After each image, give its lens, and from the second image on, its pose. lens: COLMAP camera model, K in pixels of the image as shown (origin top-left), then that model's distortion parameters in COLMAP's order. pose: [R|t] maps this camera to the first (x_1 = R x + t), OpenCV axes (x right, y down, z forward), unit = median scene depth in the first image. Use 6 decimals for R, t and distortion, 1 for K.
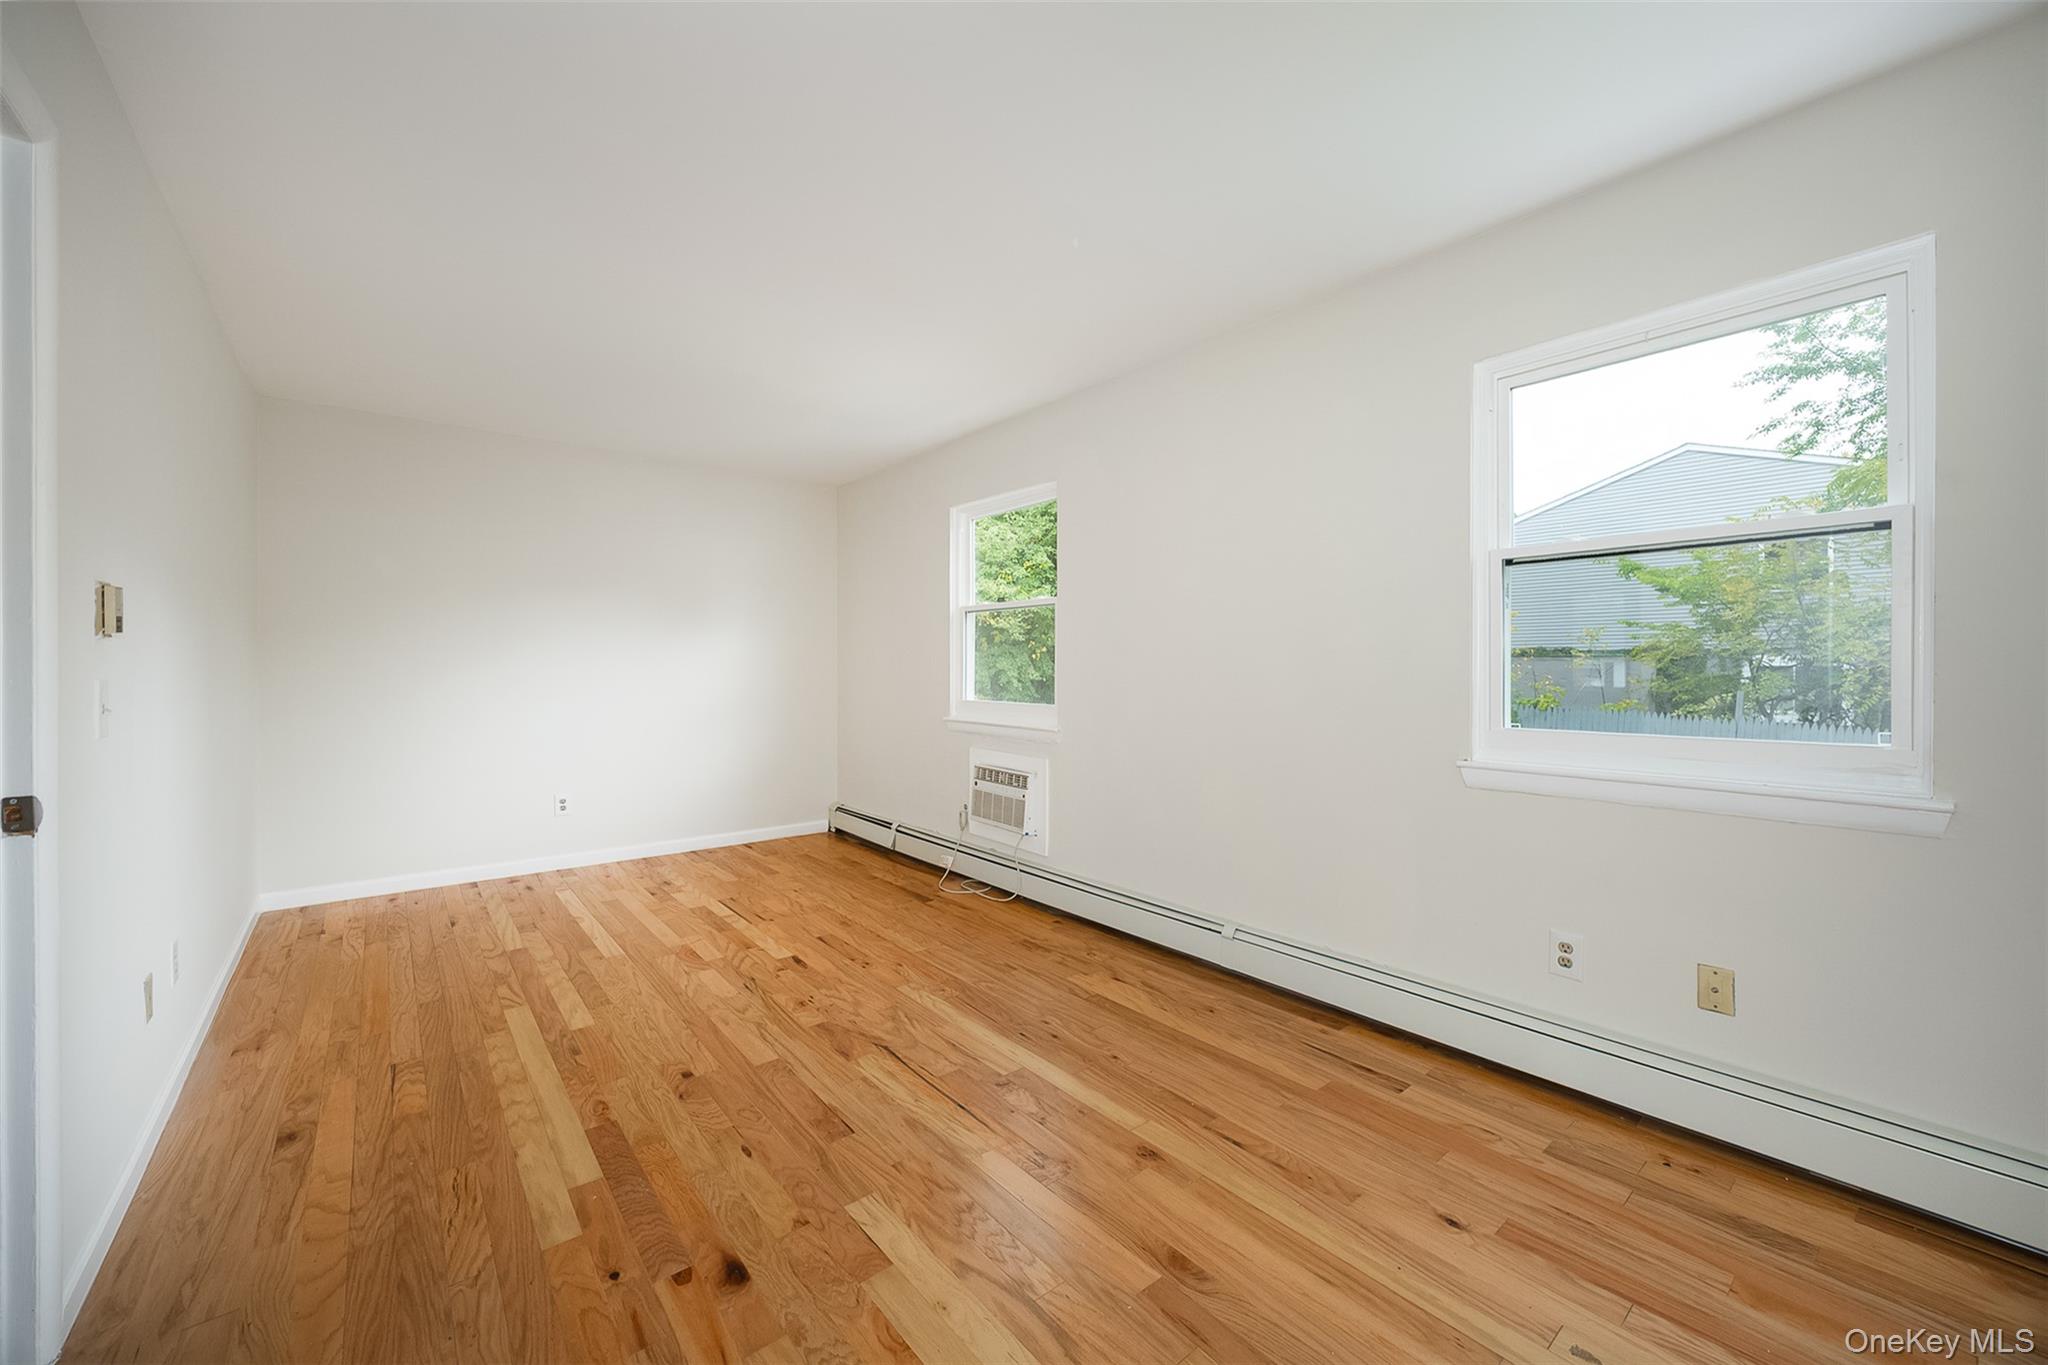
lens RADIAL K [[802.8, 0, 1024.0], [0, 802.8, 682.5], [0, 0, 1]] dist [-0.000967, -0.000226]
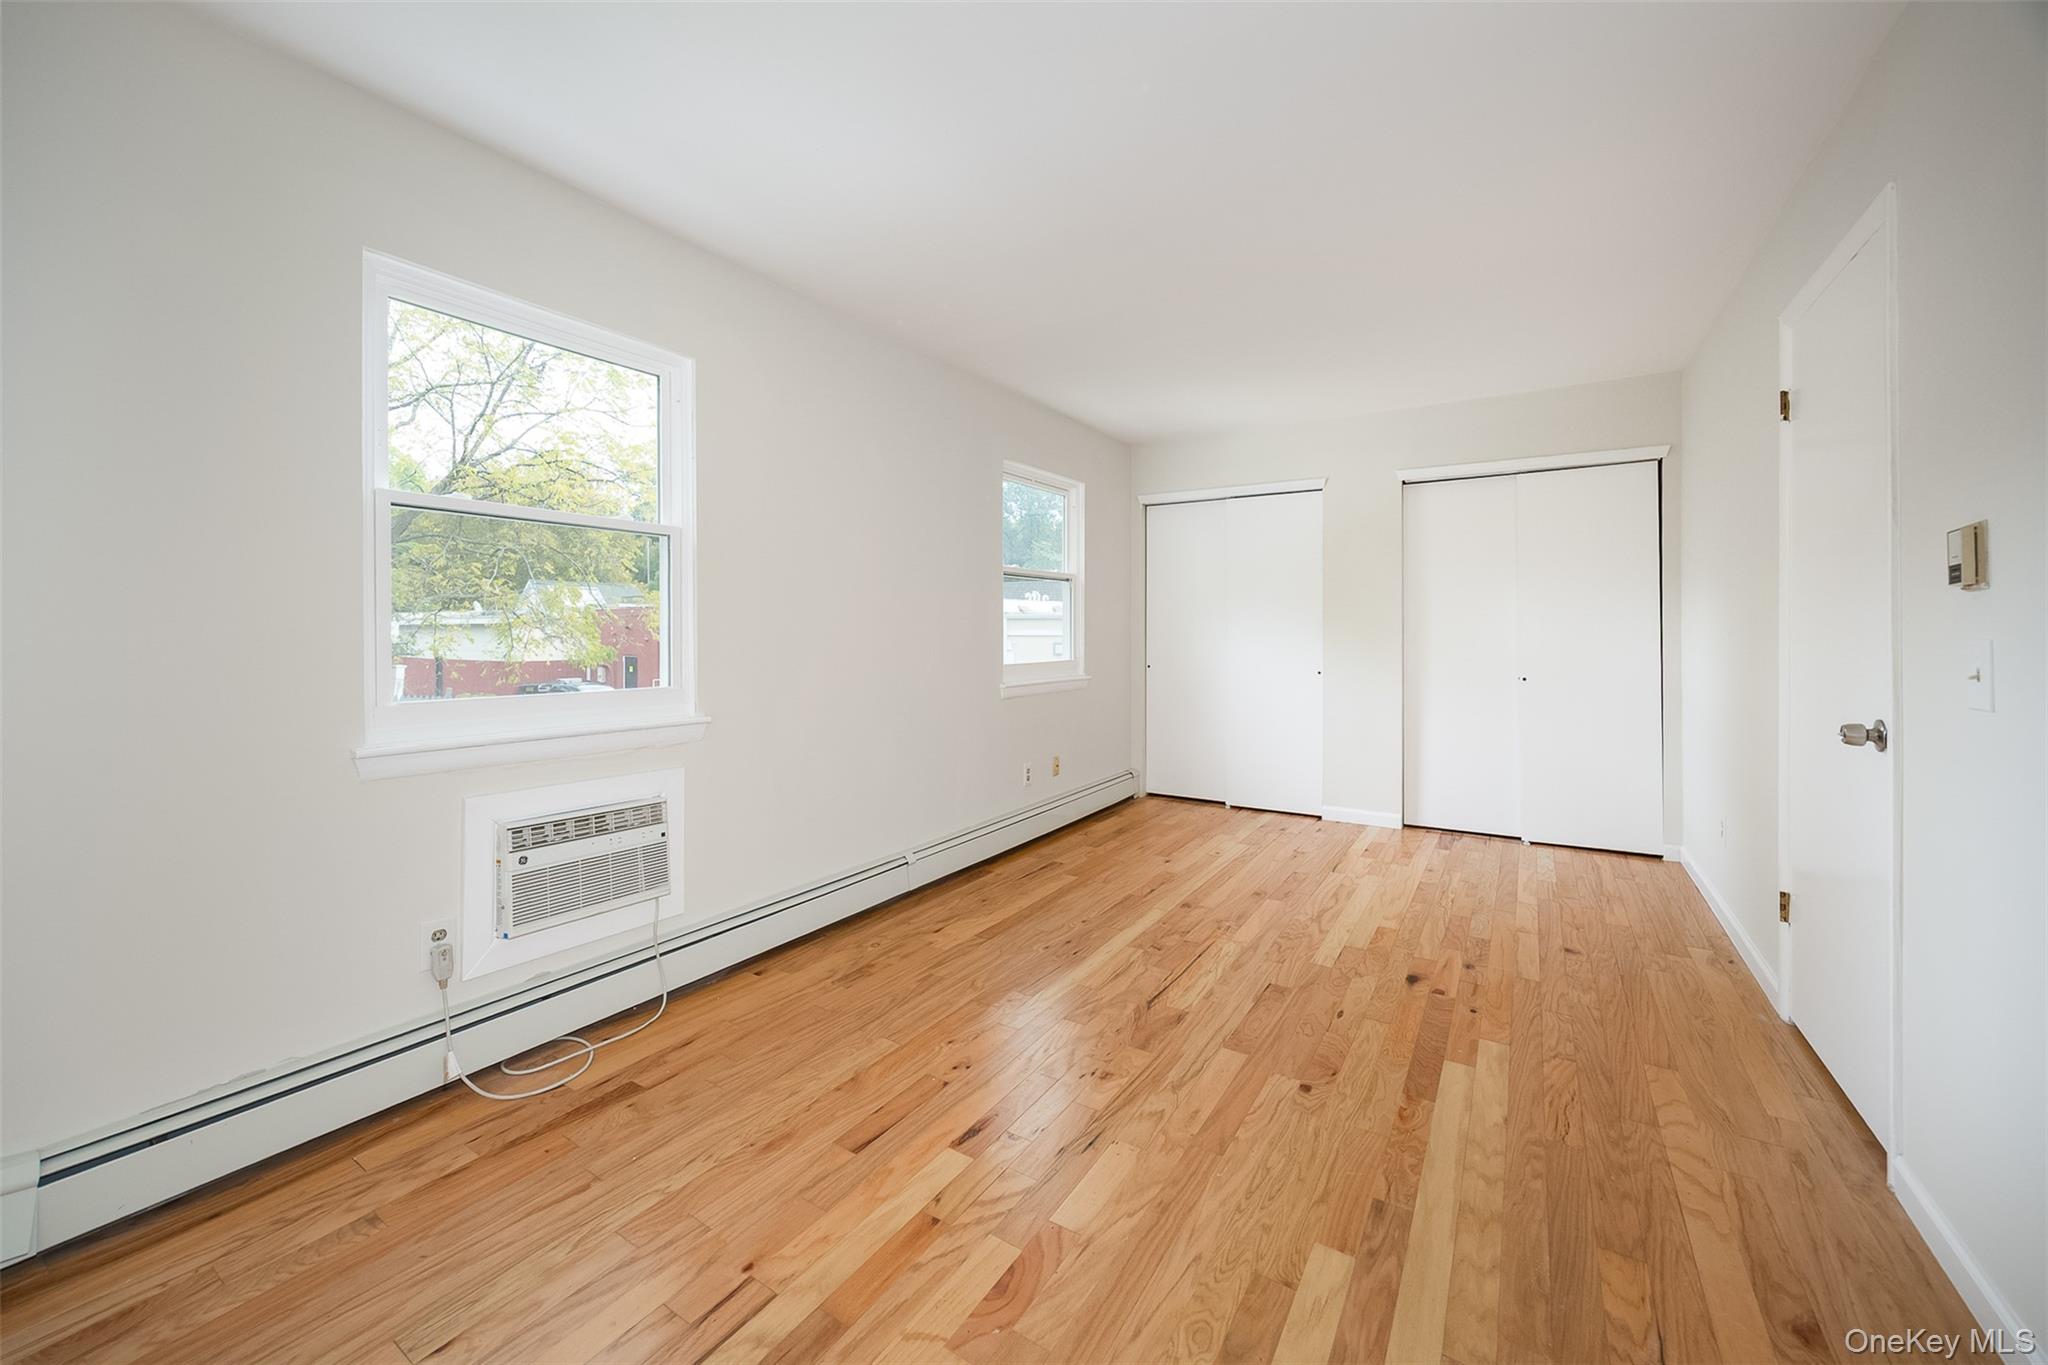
lens RADIAL K [[789.8, 0, 1023.2], [0, 789.8, 632.8], [0, 0, 1]] dist [-0.000106, -0.000111]
pose [[-0.320319, 0.002698, 0.947306, -1.096186], [0.017967, 0.999833, 0.003228, -0.022449], [-0.947139, 0.018055, -0.320314, 1.494585]]
